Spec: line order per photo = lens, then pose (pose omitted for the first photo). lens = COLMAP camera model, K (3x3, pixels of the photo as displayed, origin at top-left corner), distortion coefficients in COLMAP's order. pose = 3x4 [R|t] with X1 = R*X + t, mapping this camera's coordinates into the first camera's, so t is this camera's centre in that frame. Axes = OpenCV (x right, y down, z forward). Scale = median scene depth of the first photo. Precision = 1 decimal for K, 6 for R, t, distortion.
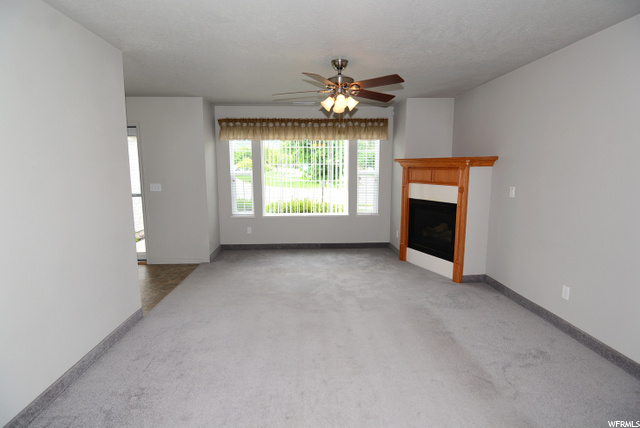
lens RADIAL K [[320.4, 0, 319.4], [0, 320.4, 212.4], [0, 0, 1]] dist [0.000558, -0.014584]
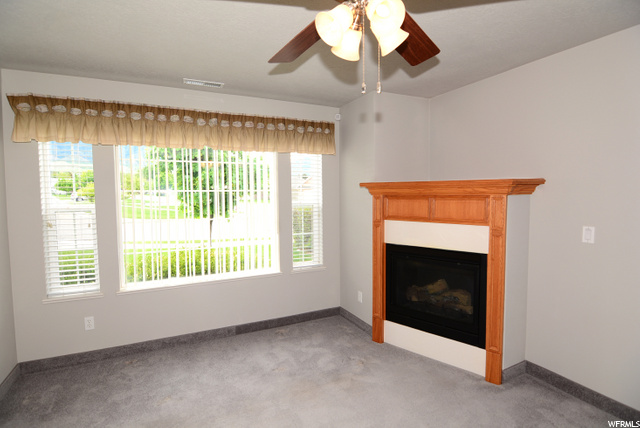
lens RADIAL K [[320.4, 0, 319.4], [0, 320.4, 212.4], [0, 0, 1]] dist [0.000558, -0.014584]
pose [[0.922566, -0.027015, 0.384893, -0.080758], [0.058591, 0.995786, -0.070545, -0.063519], [-0.381365, 0.087633, 0.920261, 0.422238]]
